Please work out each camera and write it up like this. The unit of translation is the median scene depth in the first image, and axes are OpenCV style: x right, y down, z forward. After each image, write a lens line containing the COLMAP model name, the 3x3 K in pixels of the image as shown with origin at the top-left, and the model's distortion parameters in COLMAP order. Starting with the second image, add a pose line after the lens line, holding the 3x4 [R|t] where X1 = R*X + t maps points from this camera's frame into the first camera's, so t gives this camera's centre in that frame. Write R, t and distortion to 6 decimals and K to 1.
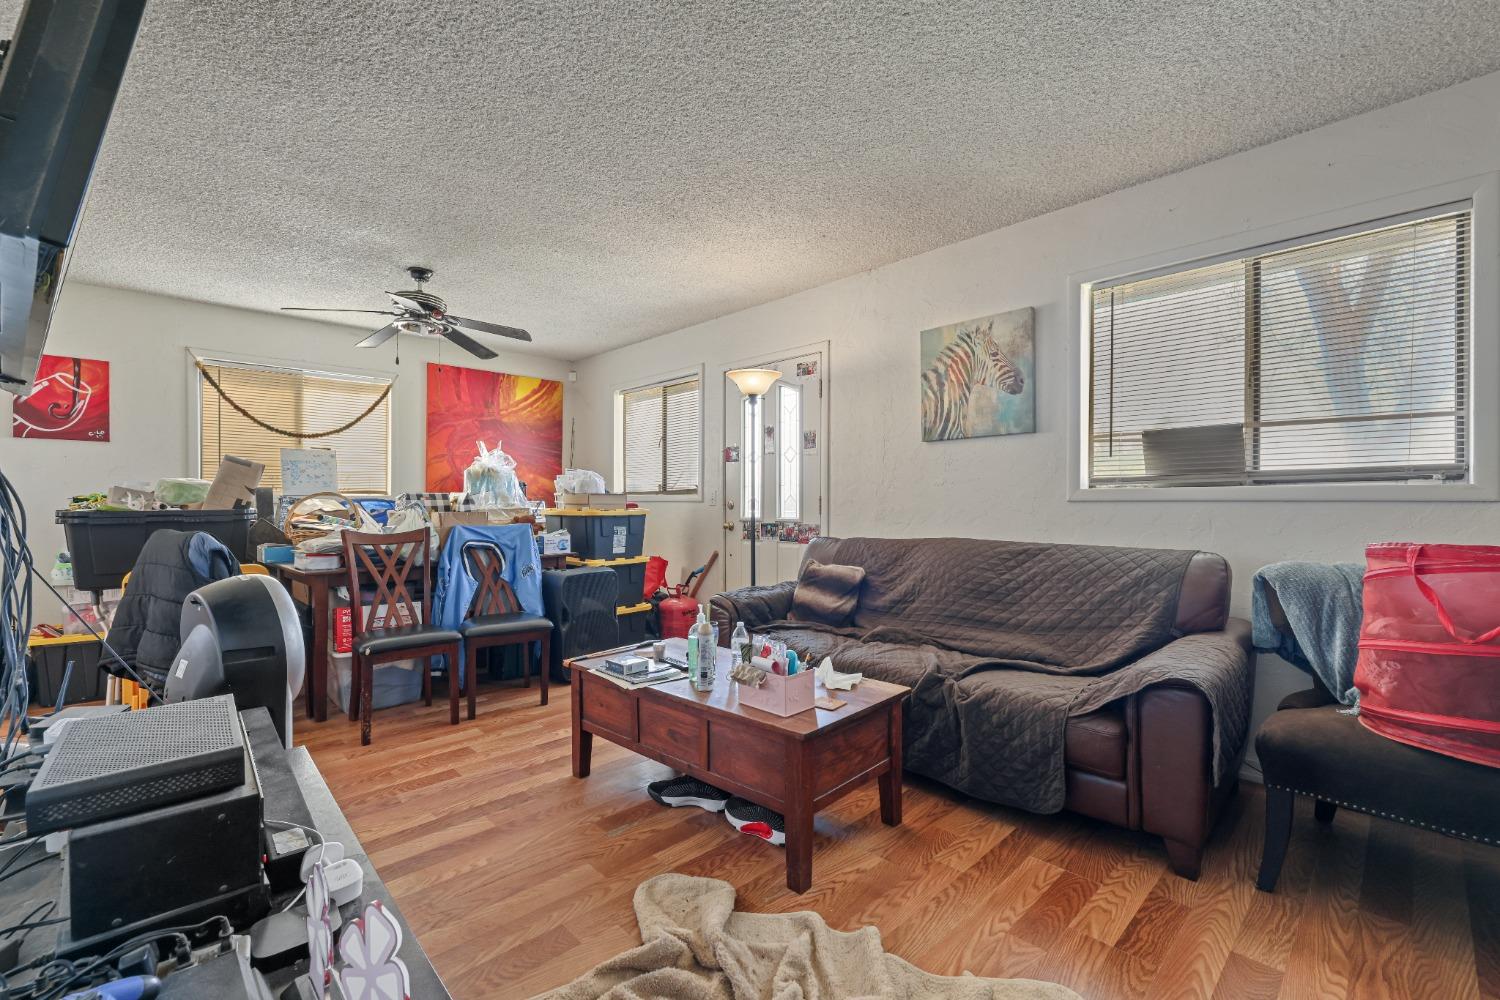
lens RADIAL K [[656.3, 0, 750.0], [0, 656.3, 500.0], [0, 0, 1]] dist [0.001173, 0.000100]
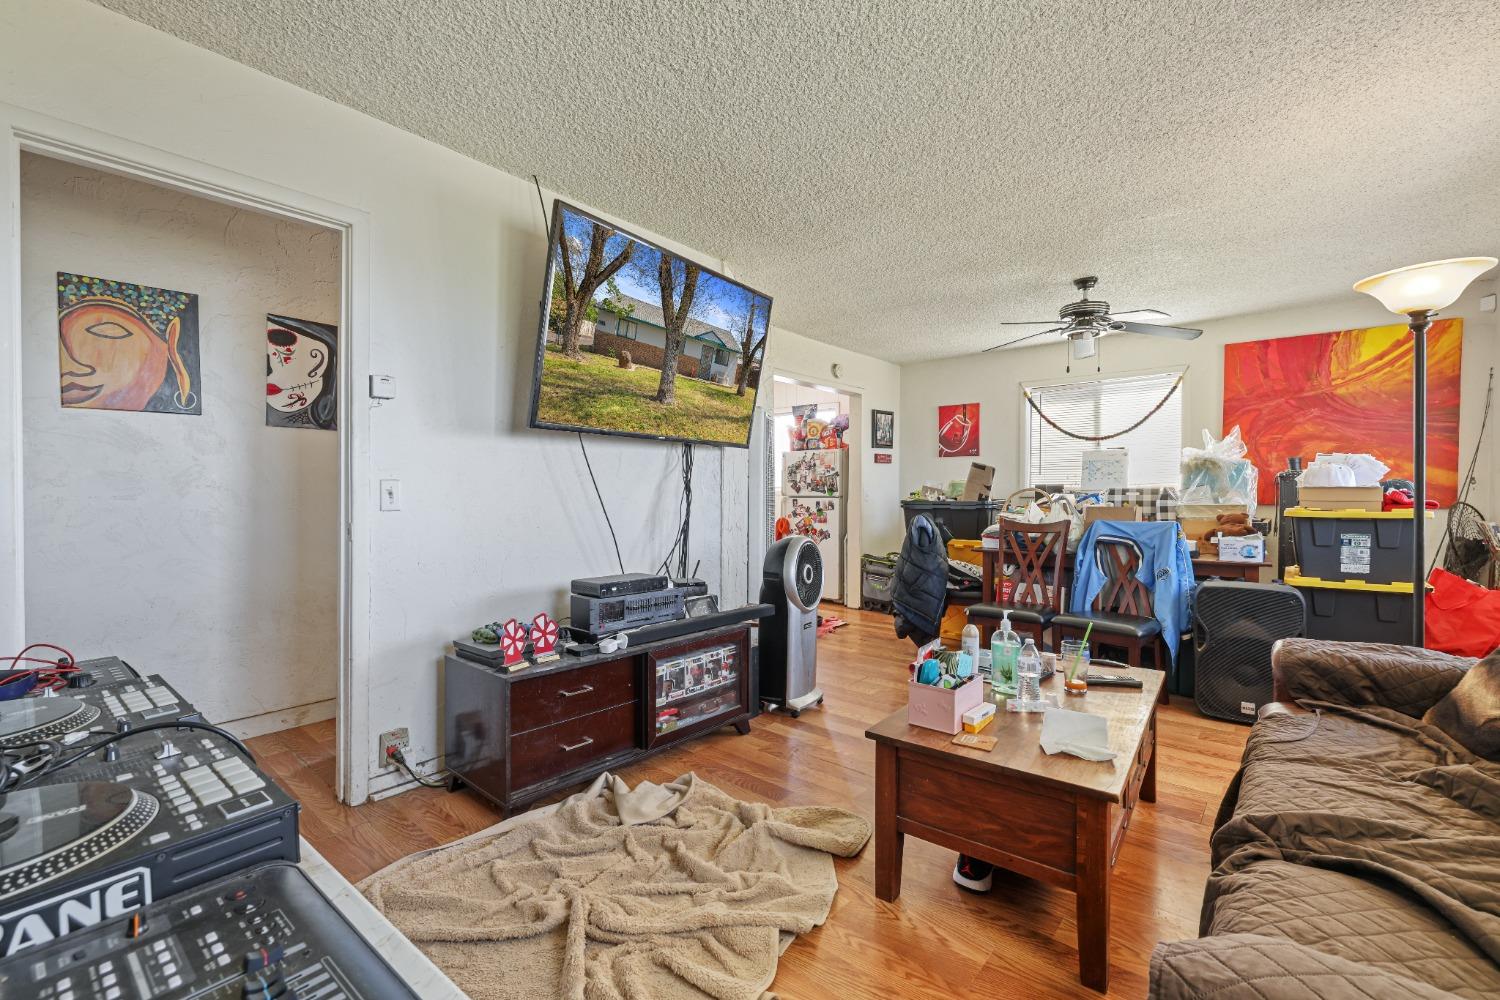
lens RADIAL K [[656.3, 0, 750.0], [0, 656.3, 500.0], [0, 0, 1]] dist [0.001173, 0.000100]
pose [[0.073424, 0.011592, -0.997233, 0.464392], [-0.000590, 0.999933, 0.011580, -0.003303], [0.997301, -0.000262, 0.073426, 0.333019]]
